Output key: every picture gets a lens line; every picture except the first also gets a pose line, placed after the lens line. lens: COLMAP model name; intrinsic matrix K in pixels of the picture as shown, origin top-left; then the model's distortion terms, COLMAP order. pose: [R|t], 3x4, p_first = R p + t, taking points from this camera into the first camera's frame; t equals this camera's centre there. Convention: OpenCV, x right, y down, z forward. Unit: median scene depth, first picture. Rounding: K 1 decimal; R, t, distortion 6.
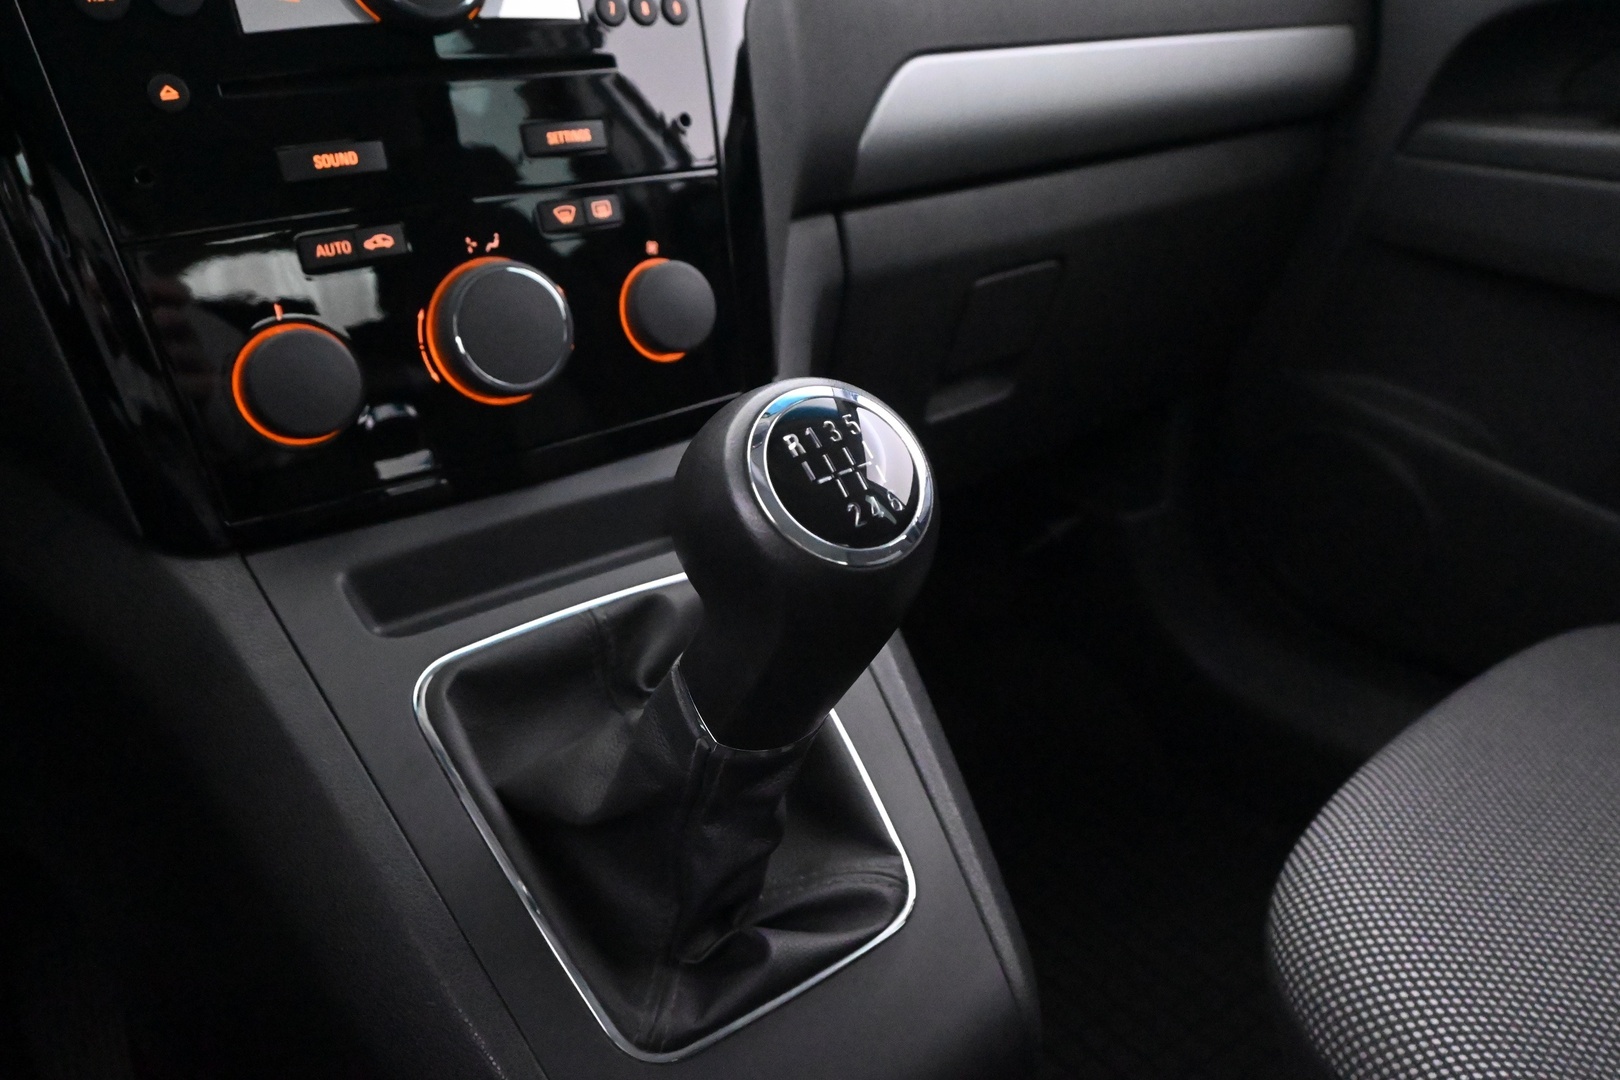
lens RADIAL K [[1206.3, 0, 808.9], [0, 1206.3, 545.7], [0, 0, 1]] dist [-0.017211, 0.011644]
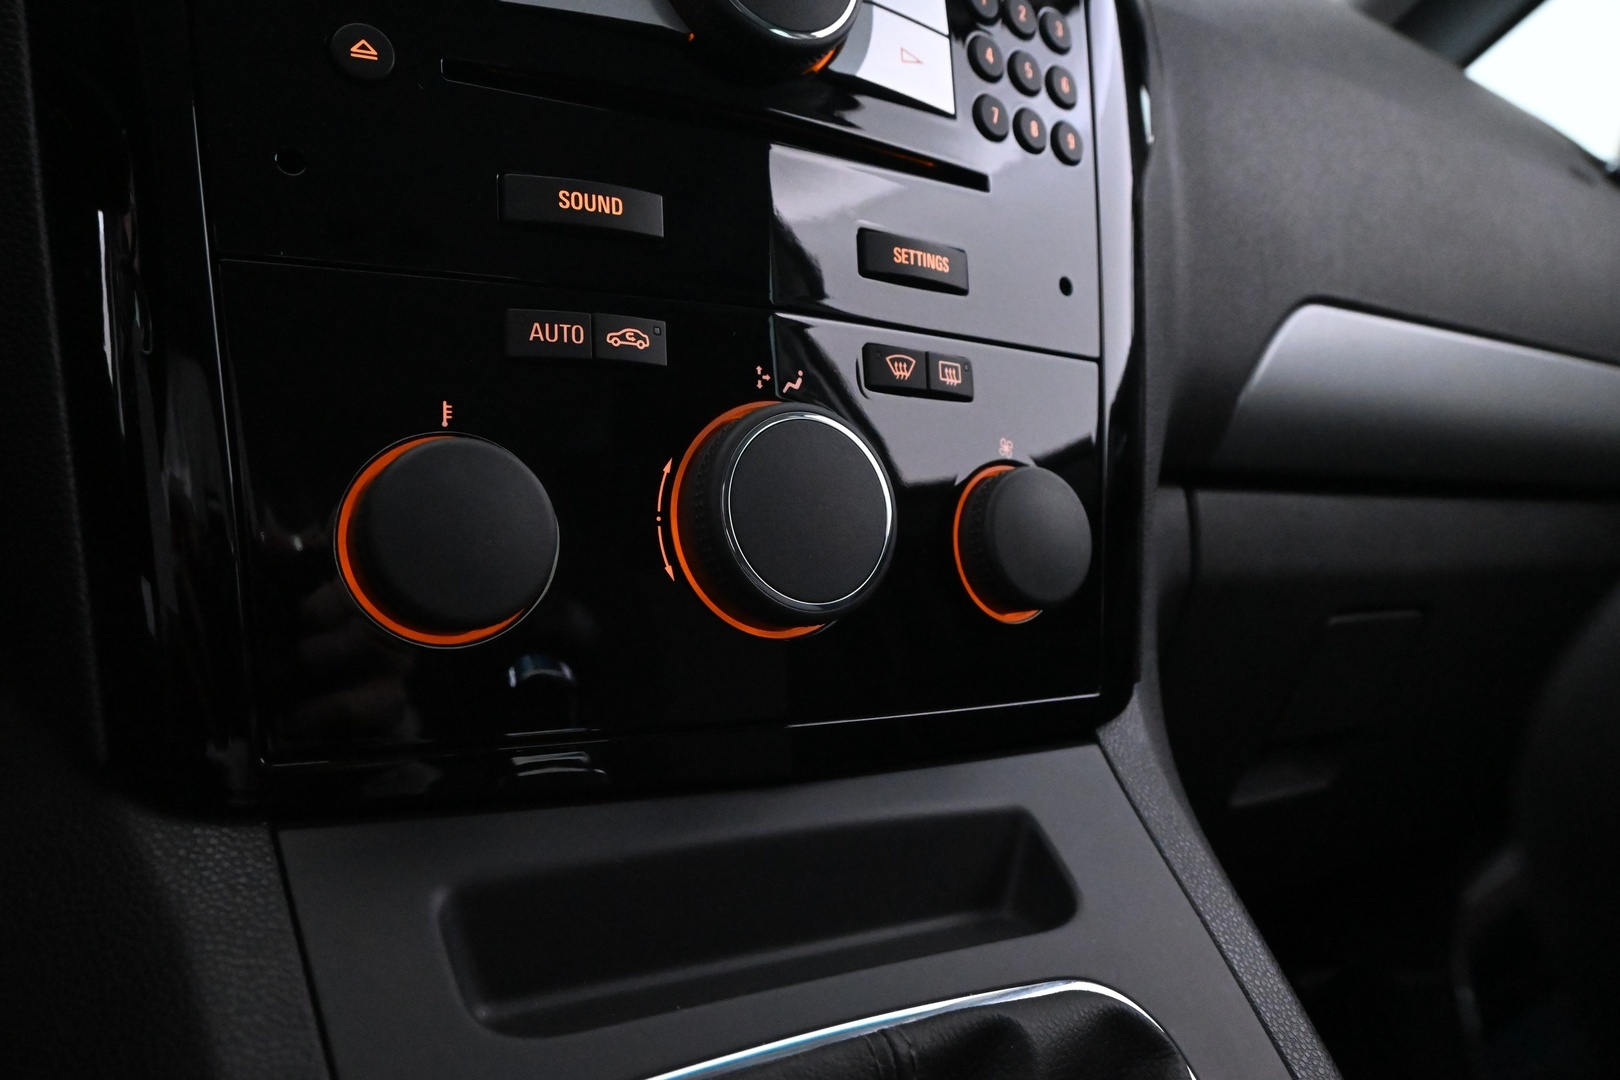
lens RADIAL K [[1206.3, 0, 802.3], [0, 1206.3, 539.9], [0, 0, 1]] dist [-0.017211, 0.011644]
pose [[0.989201, 0.115629, -0.090066, -0.194608], [-0.138537, 0.938253, -0.317001, 0.023345], [0.047850, 0.326055, 0.944139, 0.440482]]
